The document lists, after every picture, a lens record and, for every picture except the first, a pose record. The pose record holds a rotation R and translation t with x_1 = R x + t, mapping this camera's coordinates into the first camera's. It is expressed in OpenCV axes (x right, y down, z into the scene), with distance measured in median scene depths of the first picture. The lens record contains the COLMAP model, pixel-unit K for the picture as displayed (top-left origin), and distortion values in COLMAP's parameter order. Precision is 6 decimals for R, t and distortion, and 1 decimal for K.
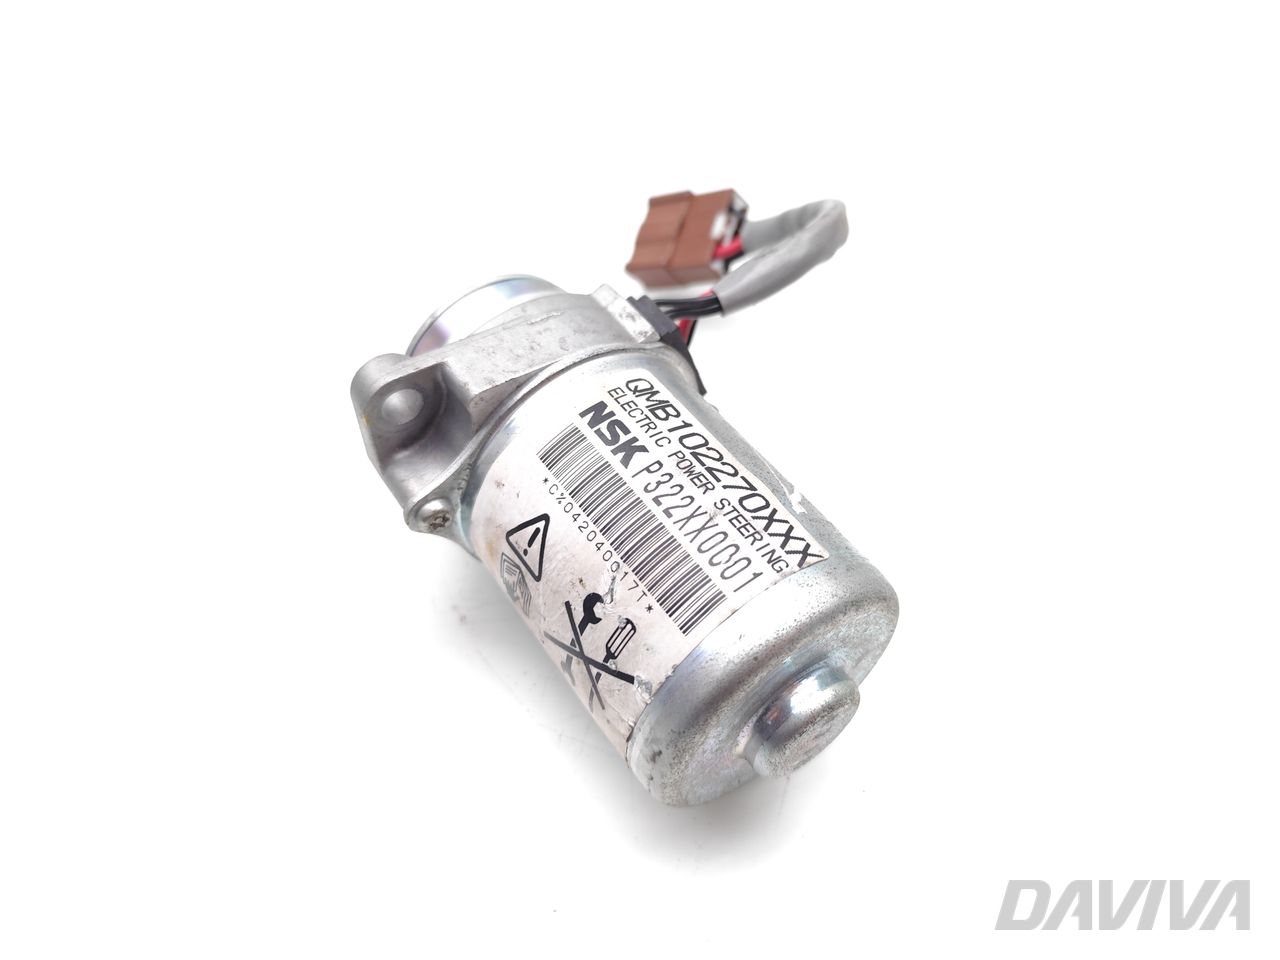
lens RADIAL K [[868.1, 0, 640.0], [0, 868.1, 480.0], [0, 0, 1]] dist [0.213398, -0.000141]
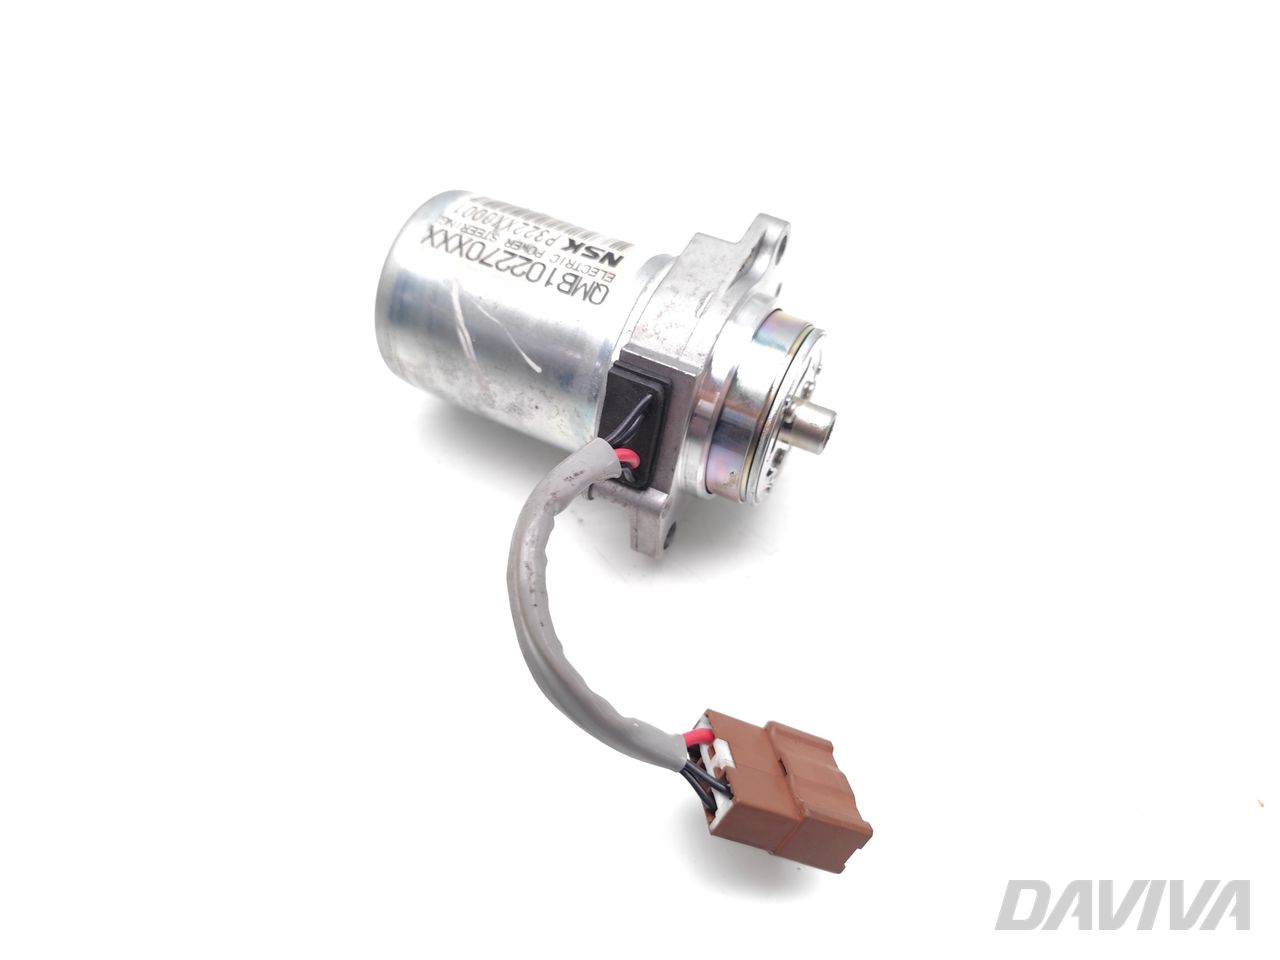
lens RADIAL K [[872.4, 0, 658.2], [0, 872.4, 476.5], [0, 0, 1]] dist [0.042207, -0.000672]
pose [[-0.872499, 0.368391, -0.320988, 0.454253], [-0.399174, -0.158545, 0.903063, -1.410332], [0.281790, 0.916052, 0.285382, 0.982886]]
